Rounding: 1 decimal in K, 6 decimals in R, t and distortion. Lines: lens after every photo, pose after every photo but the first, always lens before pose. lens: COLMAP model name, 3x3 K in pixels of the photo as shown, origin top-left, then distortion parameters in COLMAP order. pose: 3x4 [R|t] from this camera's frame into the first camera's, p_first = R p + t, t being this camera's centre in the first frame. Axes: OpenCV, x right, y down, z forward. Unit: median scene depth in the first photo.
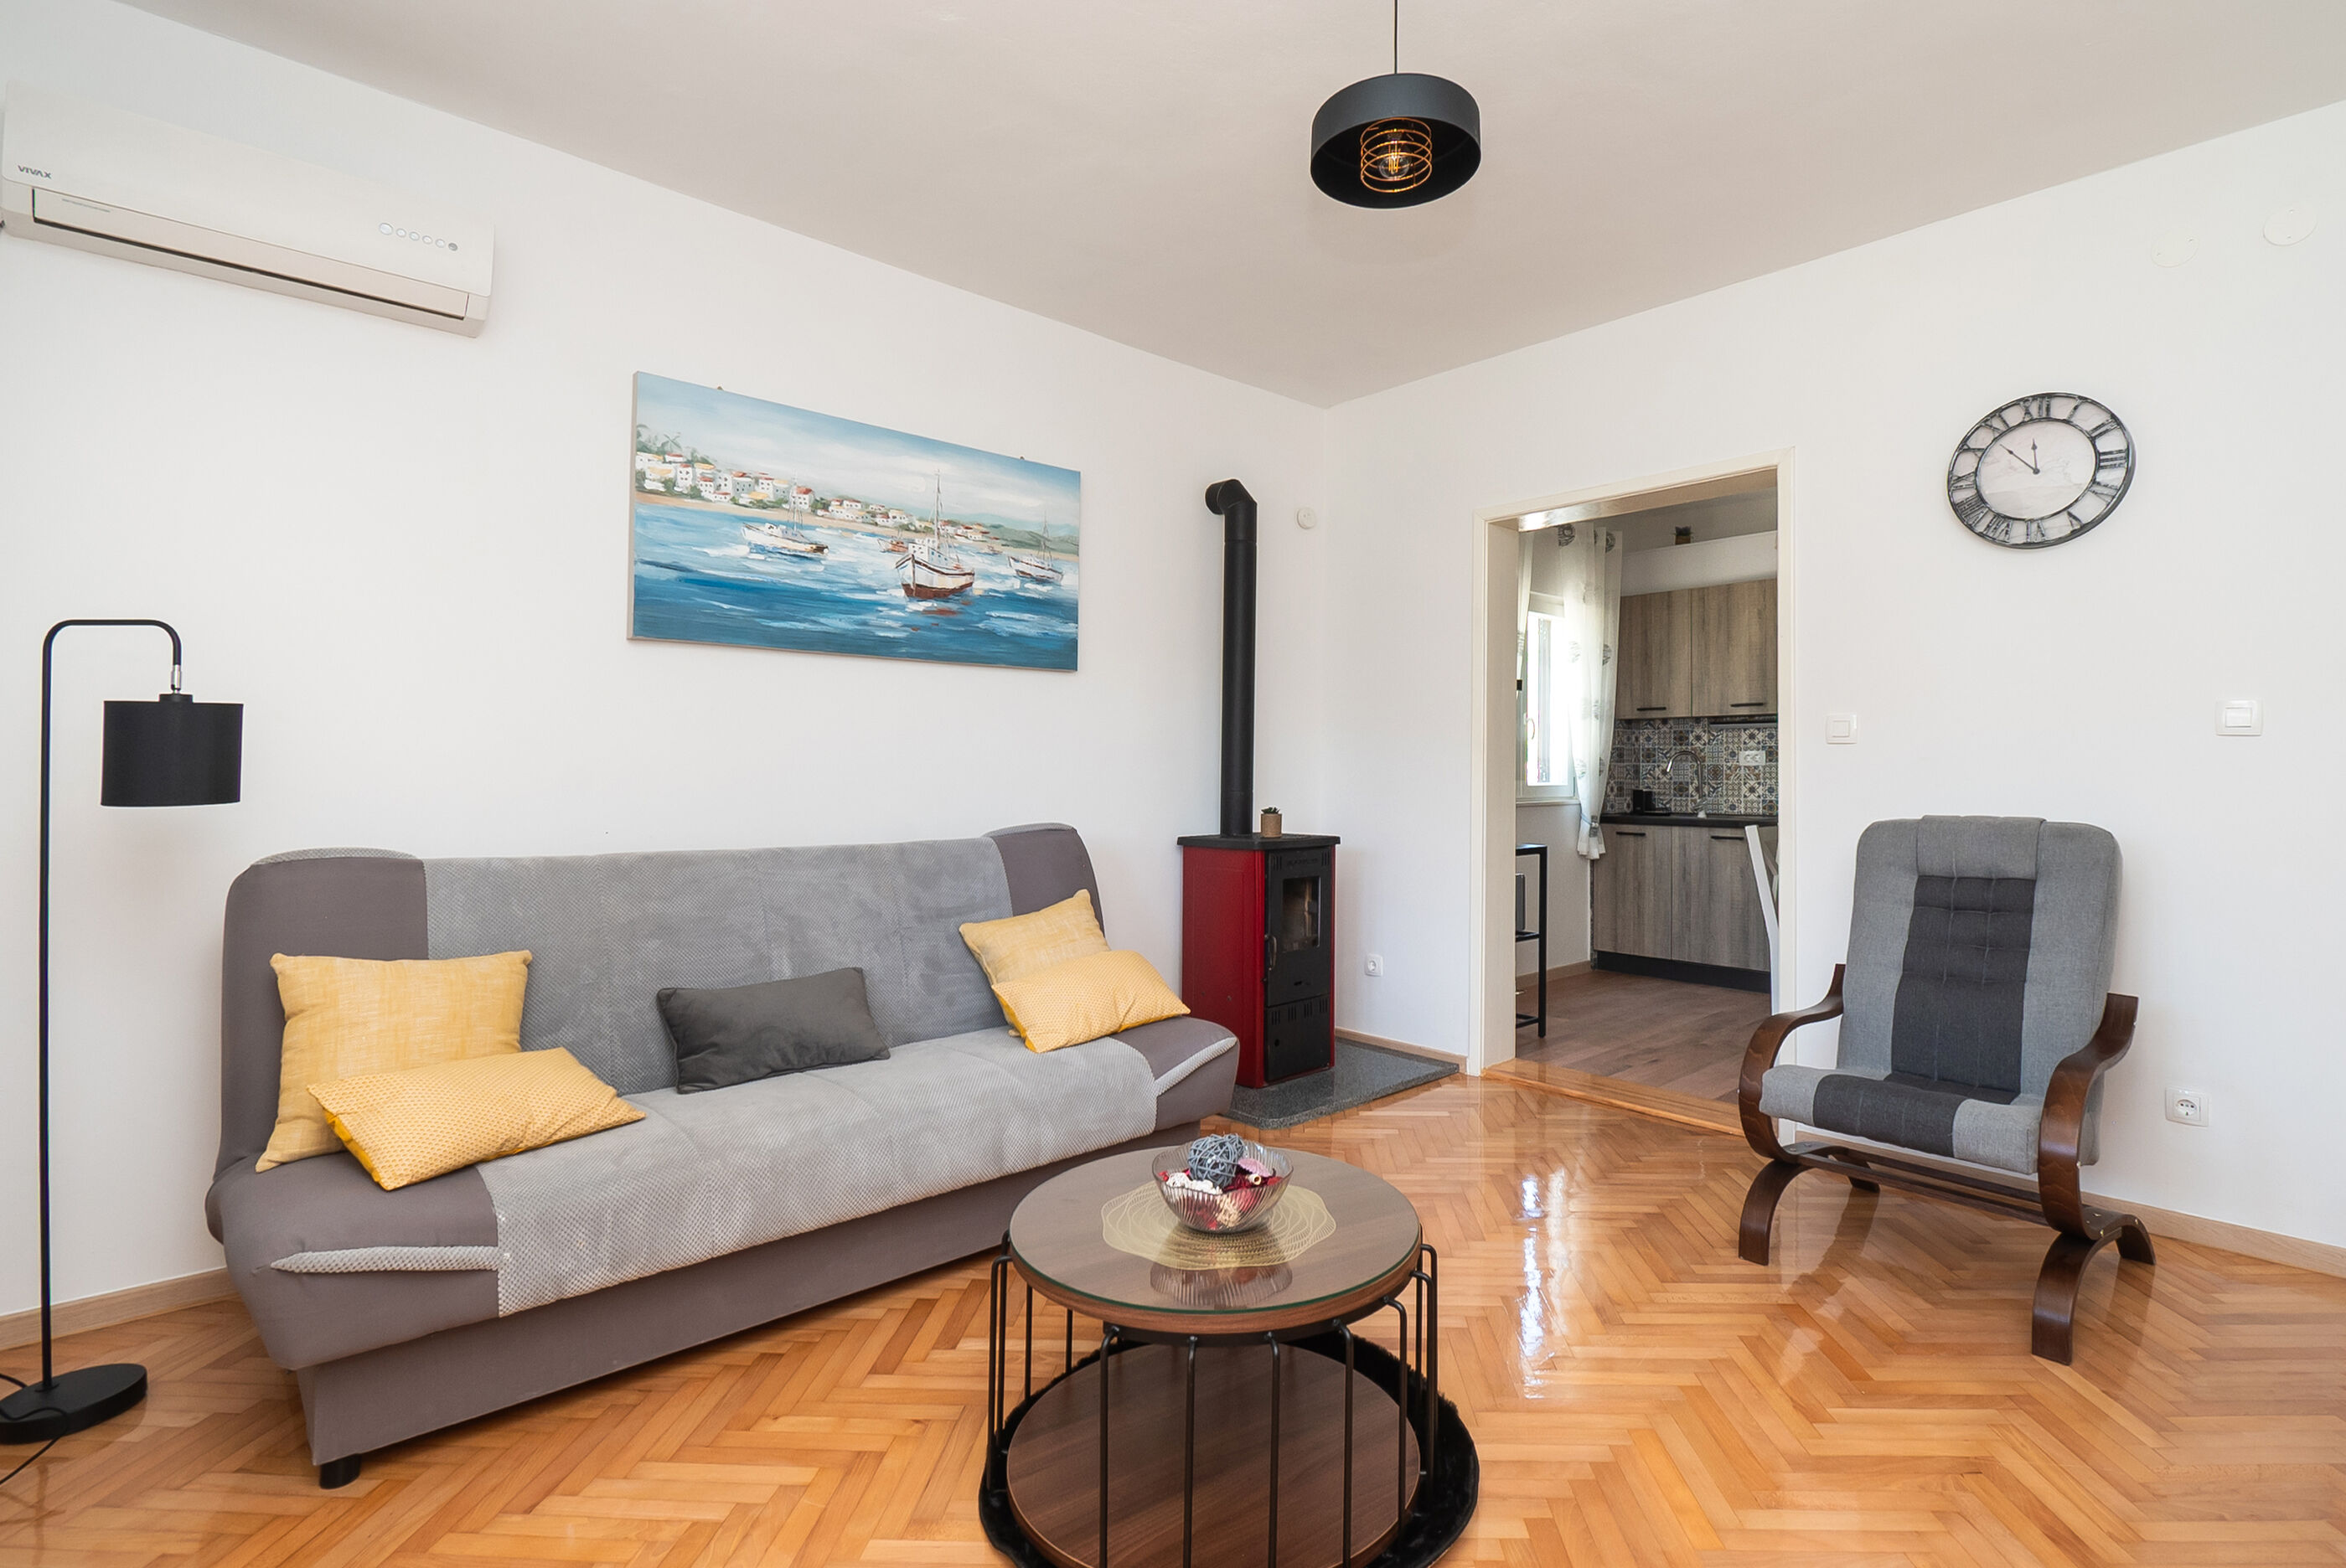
lens RADIAL K [[1064.5, 0, 1215.7], [0, 1064.5, 778.1], [0, 0, 1]] dist [0.004406, -0.000345]
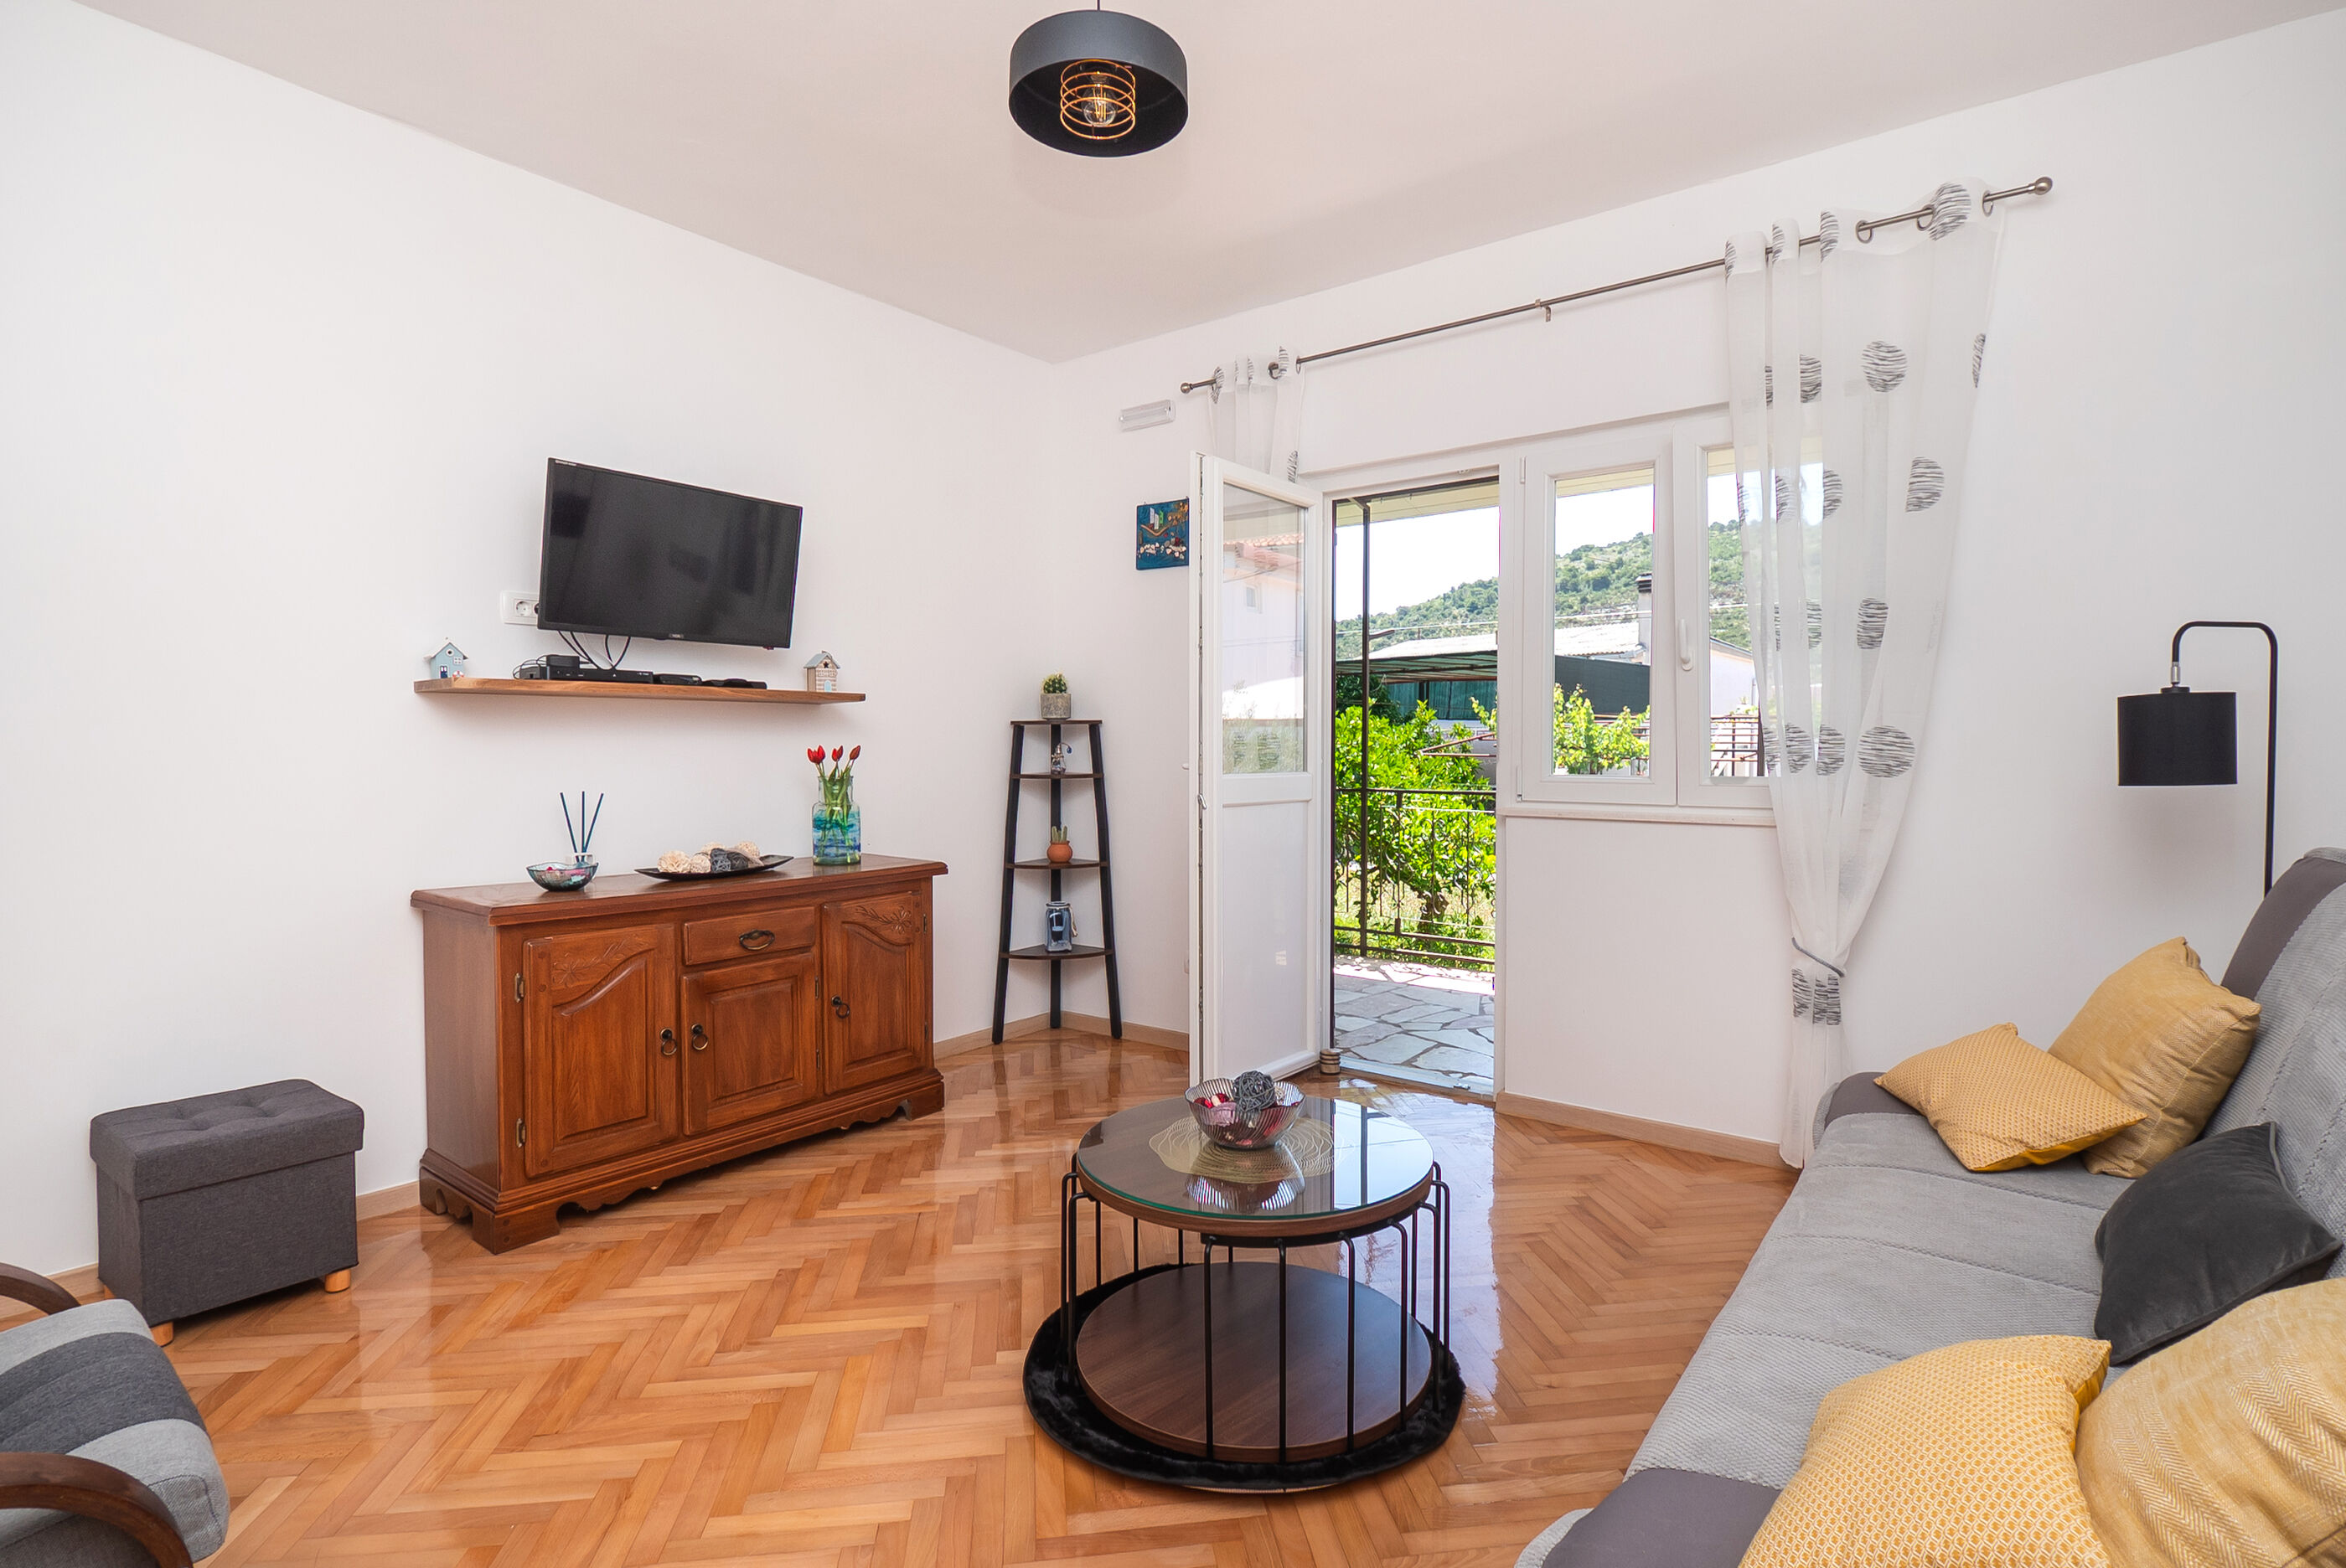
lens RADIAL K [[1131.1, 0, 1167.6], [0, 1131.1, 757.1], [0, 0, 1]] dist [0.000923, -0.000222]
pose [[-0.982412, -0.004997, -0.186657, 0.155736], [-0.008208, 0.999831, 0.016434, -0.009171], [0.186543, 0.017677, -0.982288, 1.067298]]
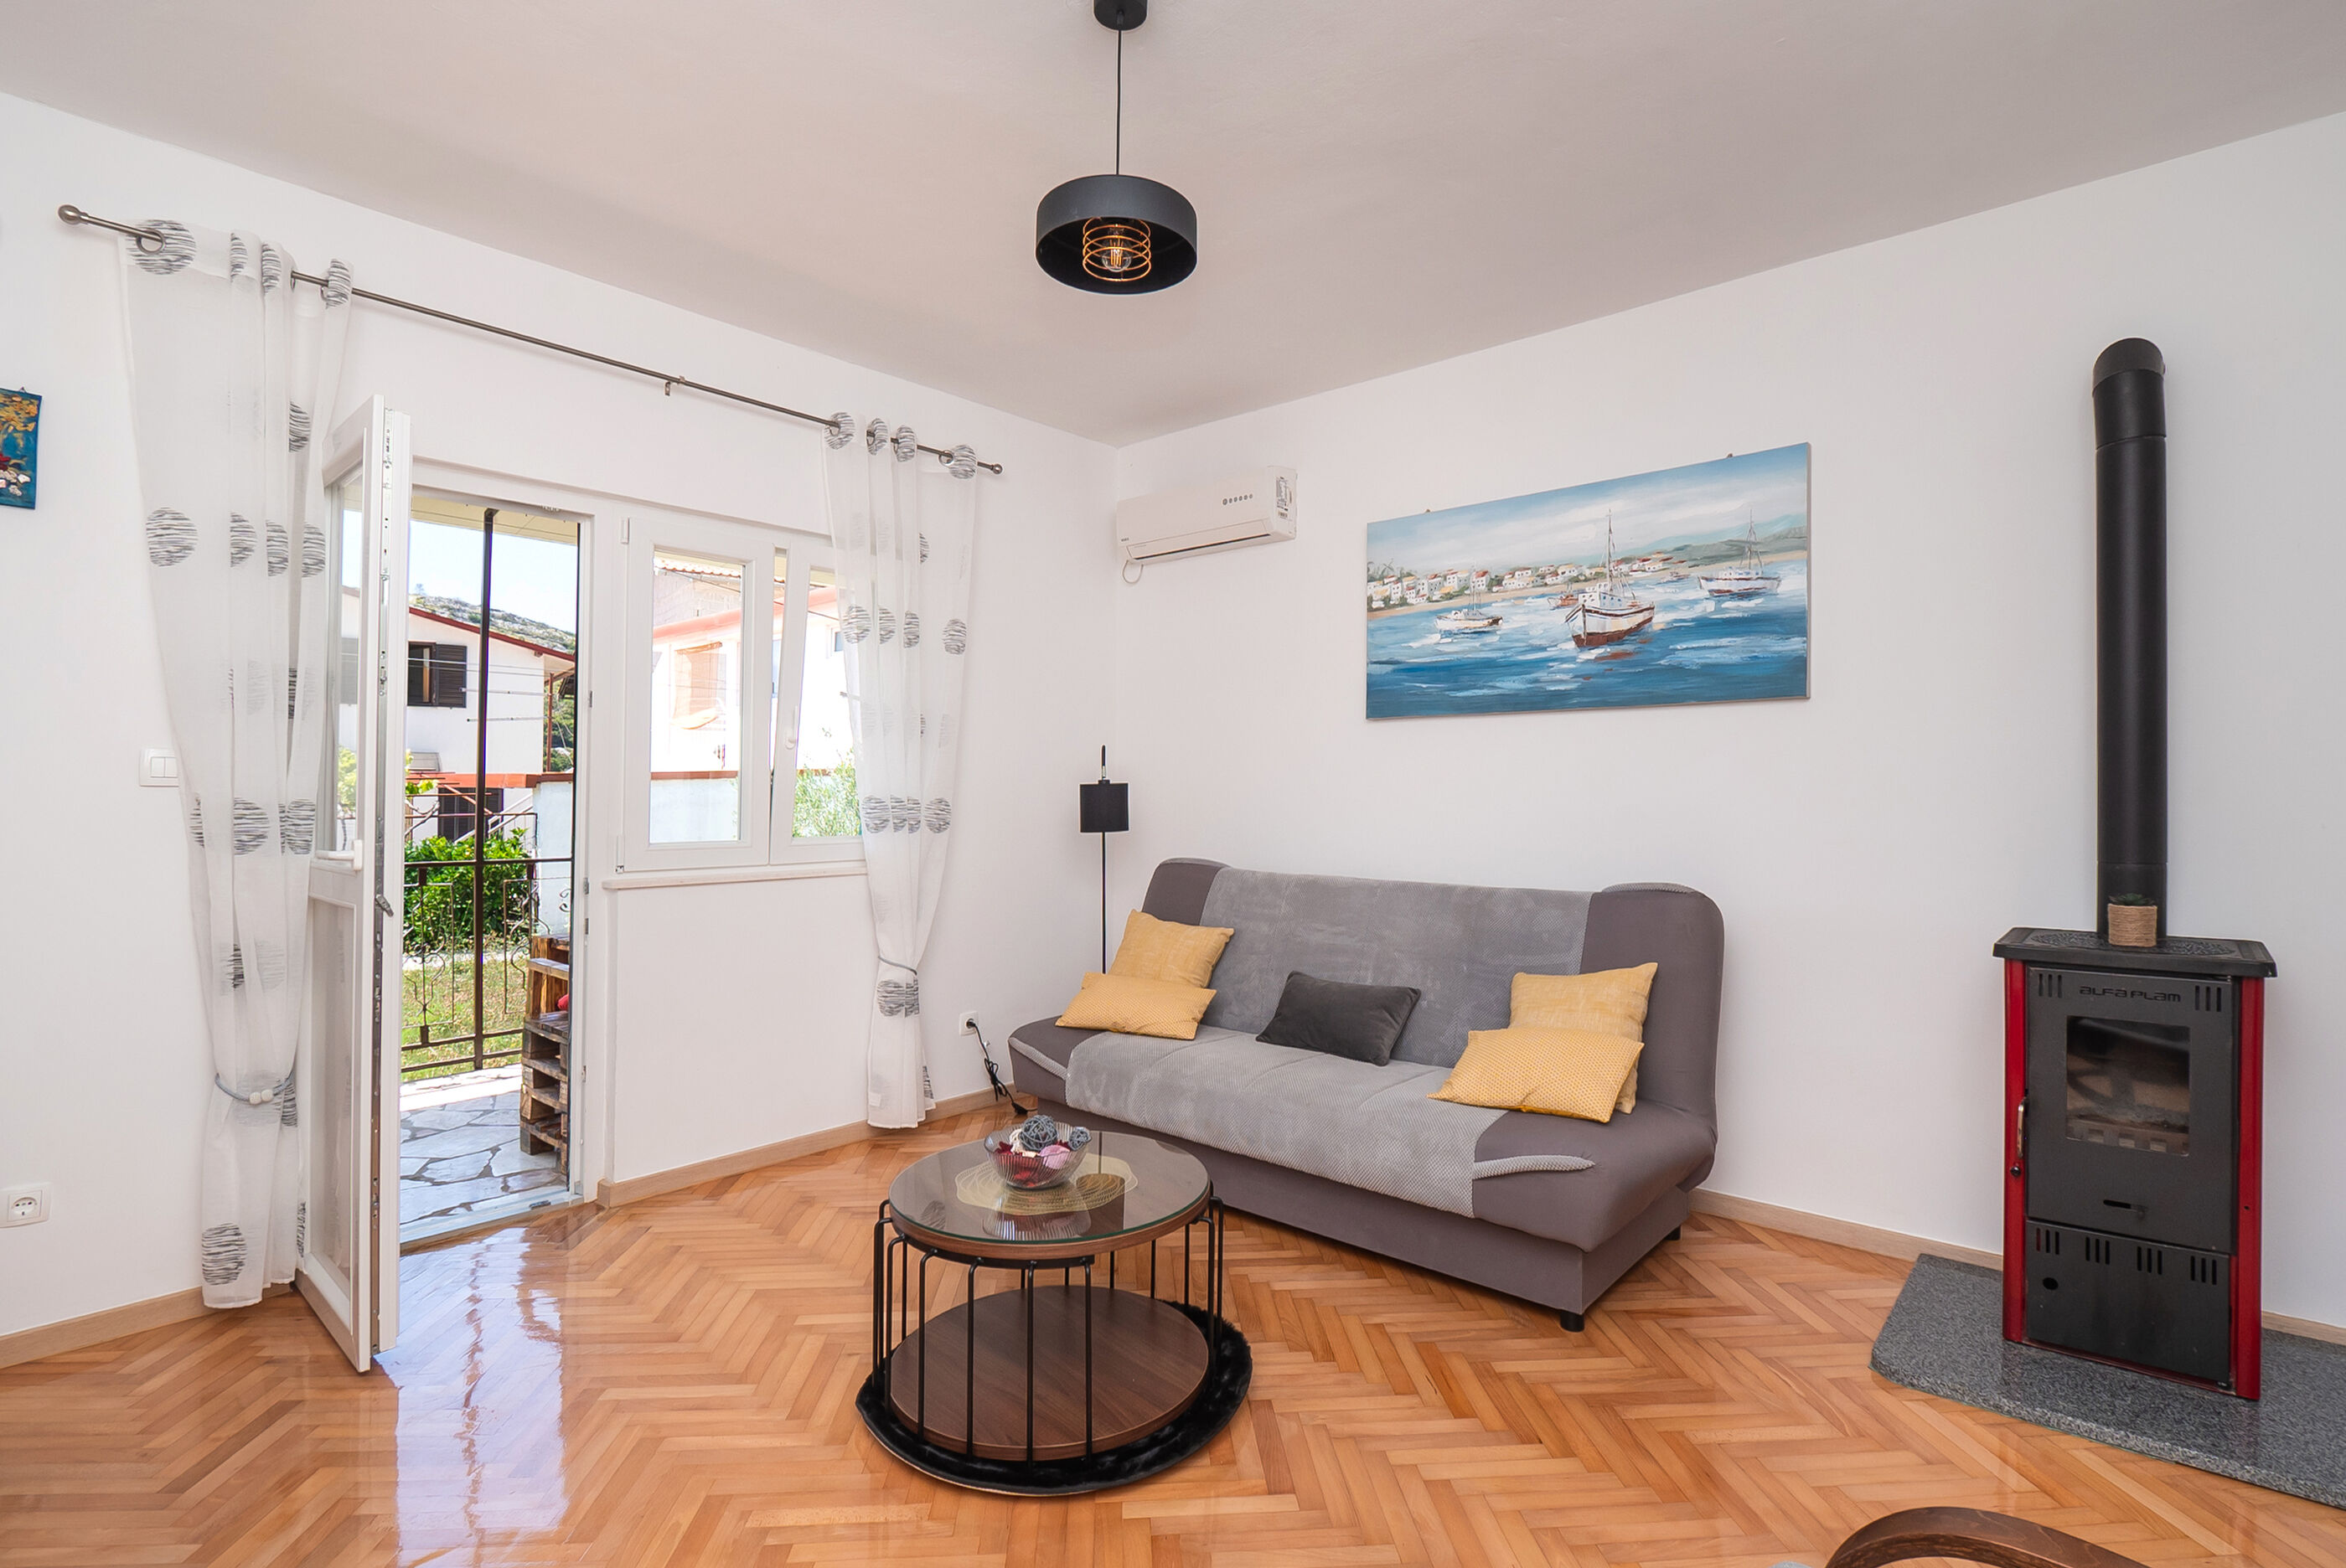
lens RADIAL K [[1135.8, 0, 1184.6], [0, 1135.8, 774.3], [0, 0, 1]] dist [0.001825, -0.000068]
pose [[0.118334, -0.019917, -0.992774, 0.693942], [-0.008618, 0.999741, -0.021084, -0.023888], [0.992937, 0.011050, 0.118131, 0.483370]]
